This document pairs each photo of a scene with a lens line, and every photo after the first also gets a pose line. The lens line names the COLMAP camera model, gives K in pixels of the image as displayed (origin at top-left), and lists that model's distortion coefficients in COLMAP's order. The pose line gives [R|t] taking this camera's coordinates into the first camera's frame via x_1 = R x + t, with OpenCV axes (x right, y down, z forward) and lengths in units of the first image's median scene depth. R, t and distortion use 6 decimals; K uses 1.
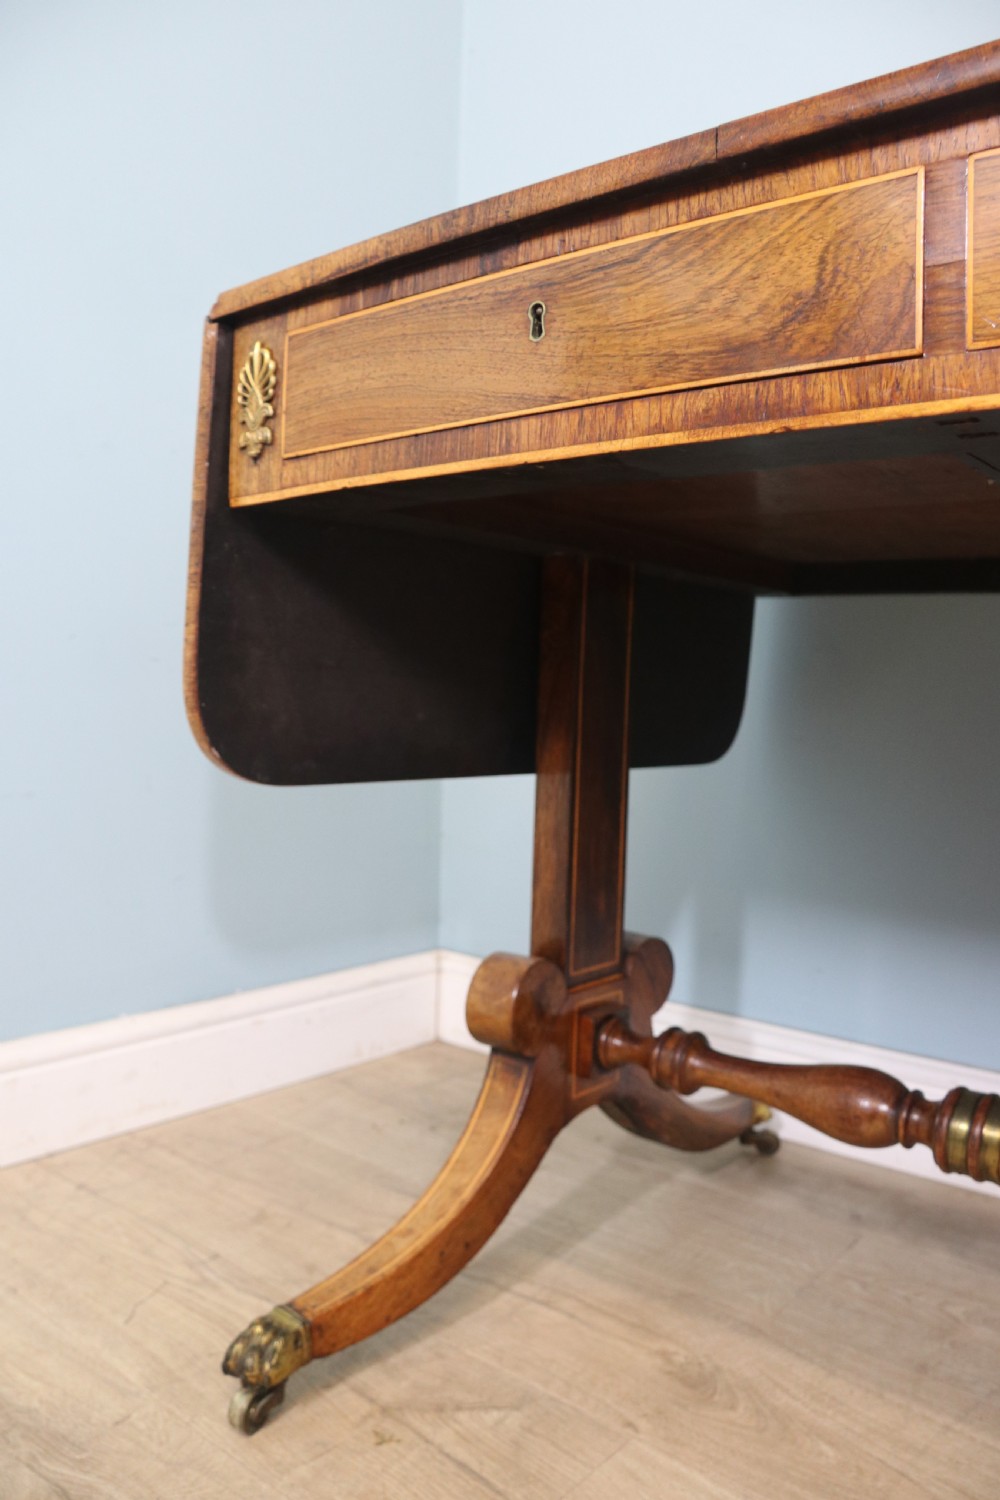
lens RADIAL K [[1156.8, 0, 502.6], [0, 1156.8, 764.4], [0, 0, 1]] dist [-0.171425, 0.103113]
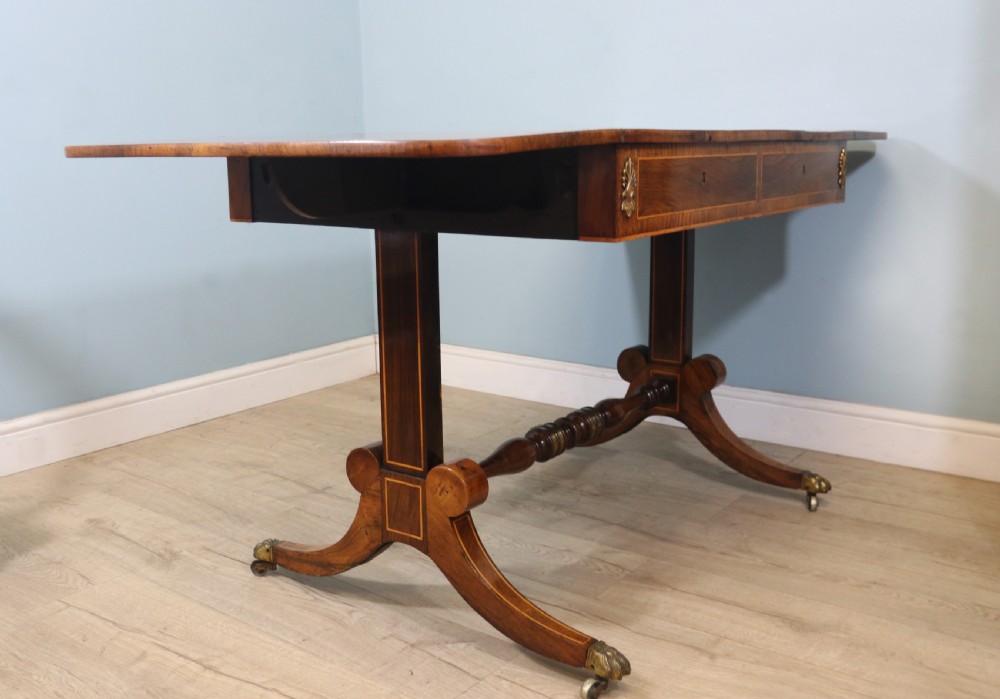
lens RADIAL K [[997.2, 0, 490.2], [0, 997.2, 353.2], [0, 0, 1]] dist [-0.085843, 0.000000]
pose [[0.998266, -0.056845, 0.015265, 0.256611], [0.053967, 0.987495, 0.148125, -0.147436], [-0.023495, -0.147044, 0.988851, -1.767643]]
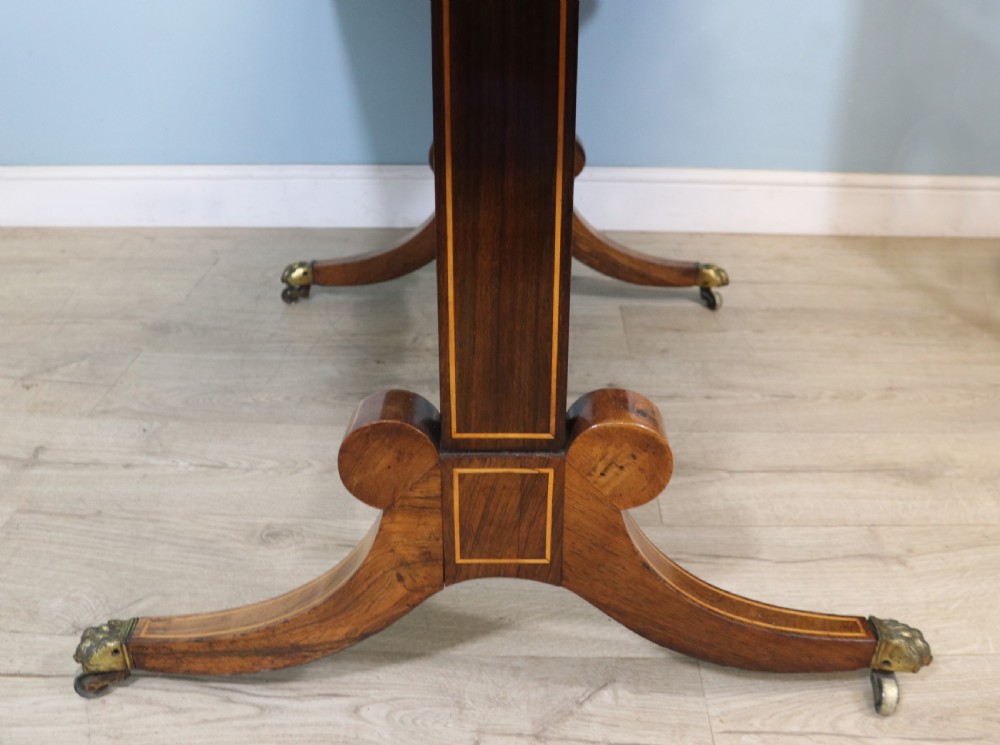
lens RADIAL K [[948.5, 0, 512.7], [0, 948.5, 344.0], [0, 0, 1]] dist [-0.139265, 0.000000]
pose [[0.786145, -0.295622, 0.542755, -0.251705], [0.059722, 0.910411, 0.409371, -0.097937], [-0.615149, -0.289411, 0.733371, -0.685319]]
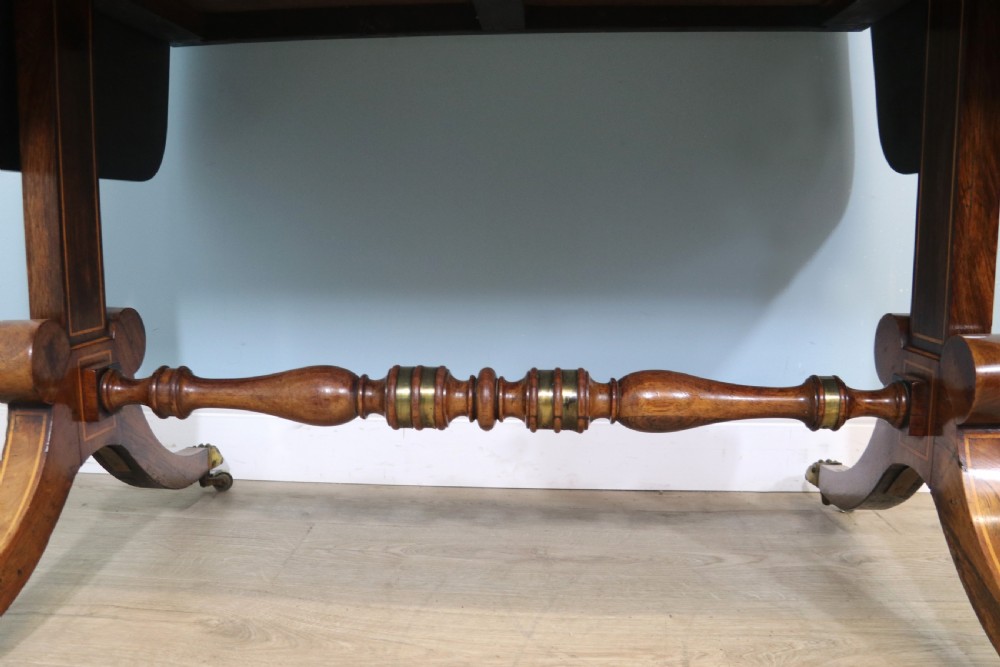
lens RADIAL K [[905.3, 0, 447.4], [0, 905.3, 354.0], [0, 0, 1]] dist [-0.152339, 0.085330]
pose [[0.829668, -0.118635, 0.545506, -0.124671], [0.067724, 0.991331, 0.112589, 0.136436], [-0.554134, -0.056468, 0.830510, 0.040139]]
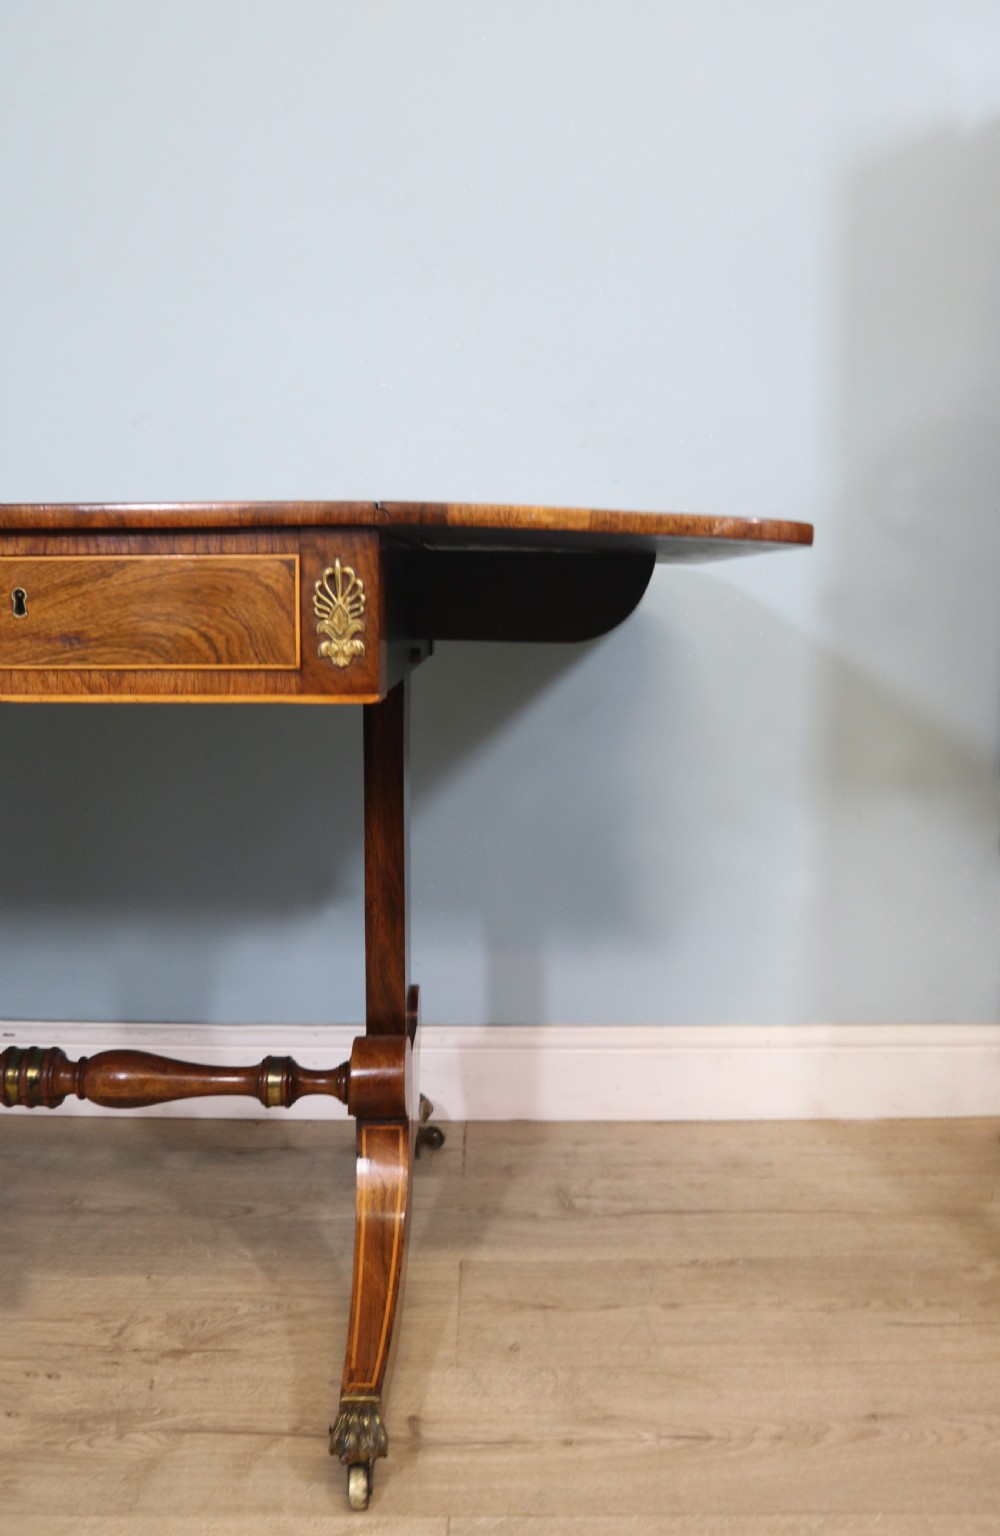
lens RADIAL K [[1347.3, 0, 513.3], [0, 1347.3, 782.4], [0, 0, 1]] dist [-0.129300, 0.136603]
pose [[0.762160, -0.121264, 0.635930, -0.007771], [0.056926, 0.991049, 0.120755, -0.181847], [-0.644881, -0.055834, 0.762241, -0.709103]]
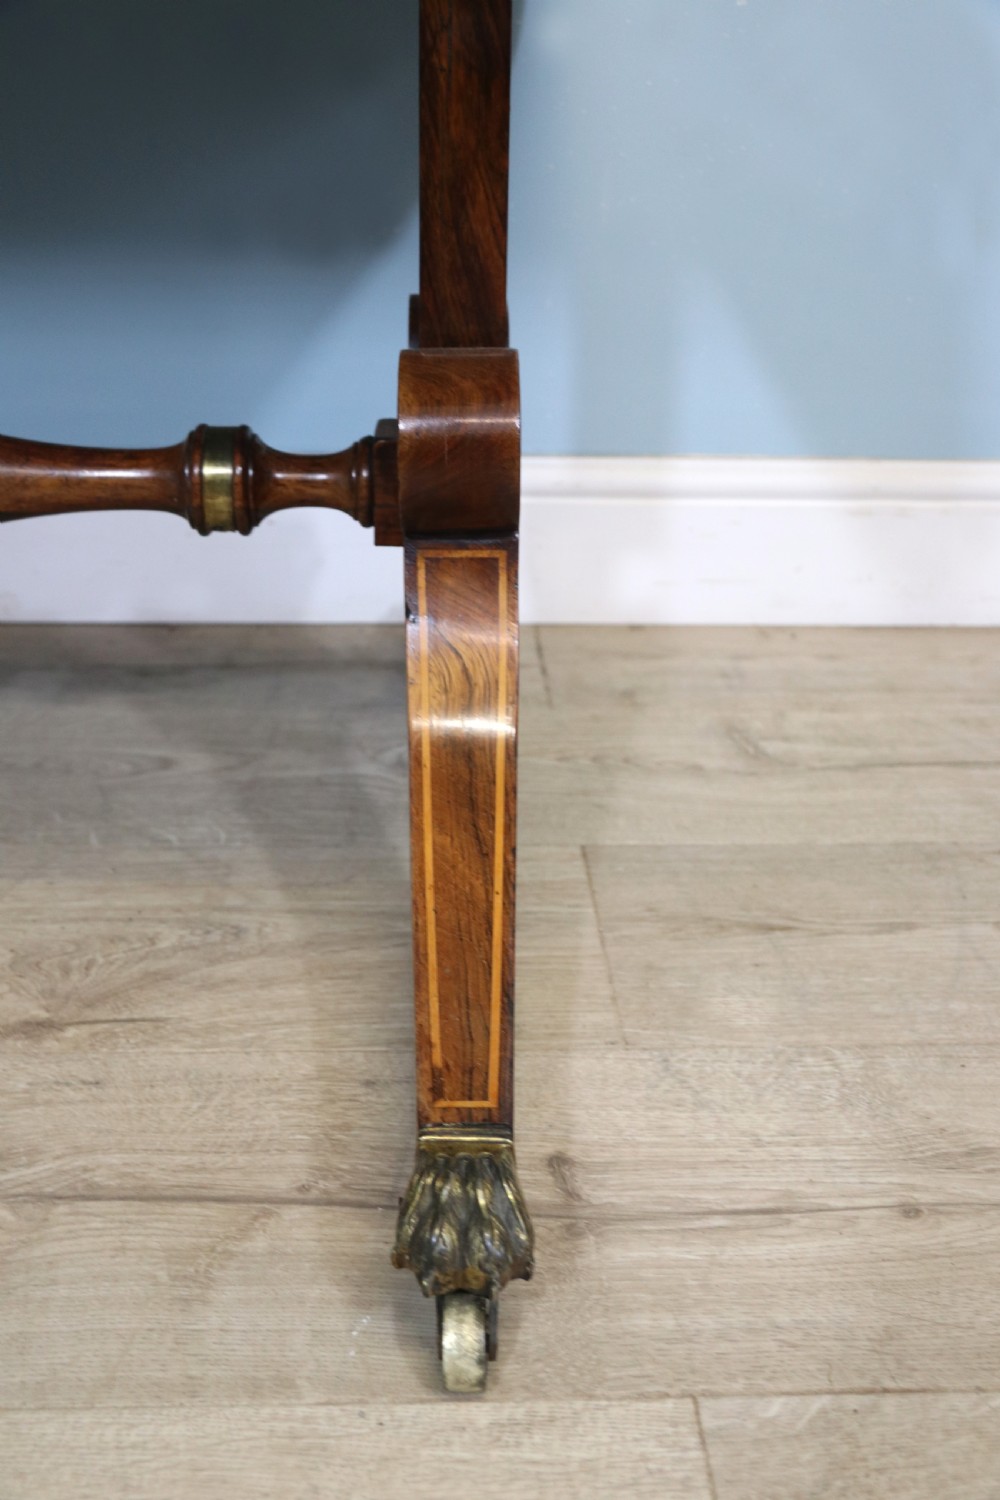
lens RADIAL K [[1613.6, 0, 497.6], [0, 1613.6, 746.5], [0, 0, 1]] dist [-0.000137, 0.000000]
pose [[0.744499, -0.279459, 0.606320, 0.249095], [0.048066, 0.928256, 0.368823, 0.139124], [-0.665891, -0.245445, 0.704518, -0.154588]]
